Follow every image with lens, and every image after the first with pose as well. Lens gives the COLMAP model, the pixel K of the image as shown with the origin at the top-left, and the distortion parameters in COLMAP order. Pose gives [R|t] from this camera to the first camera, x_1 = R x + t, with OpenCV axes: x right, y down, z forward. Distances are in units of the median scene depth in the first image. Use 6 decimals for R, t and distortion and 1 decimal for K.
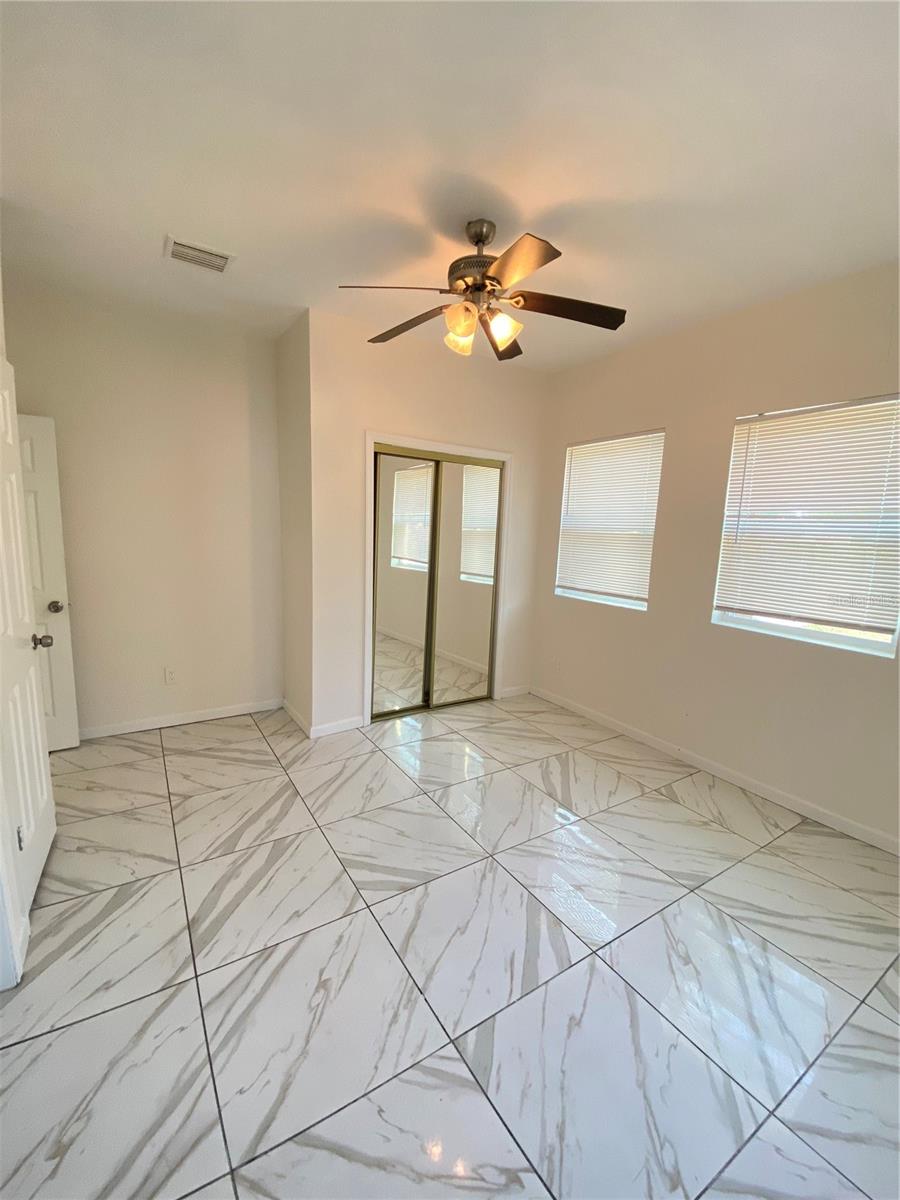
lens RADIAL K [[492.7, 0, 456.2], [0, 492.7, 604.8], [0, 0, 1]] dist [0.013401, -0.011784]
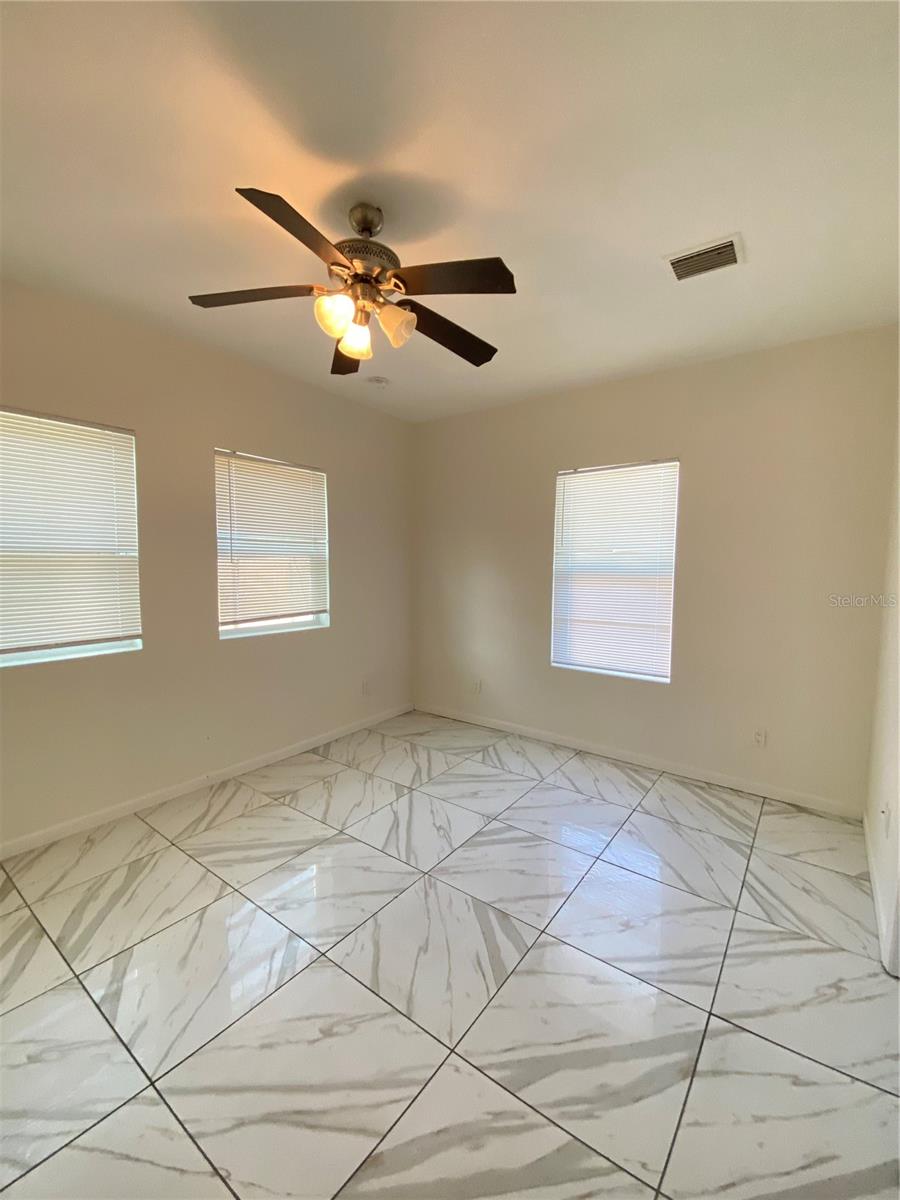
lens RADIAL K [[492.7, 0, 452.2], [0, 492.7, 592.9], [0, 0, 1]] dist [0.013401, -0.011784]
pose [[-0.339557, -0.105801, 0.934616, -0.729938], [0.128628, 0.979095, 0.157568, -0.189088], [-0.931749, 0.173721, -0.318850, 1.012497]]
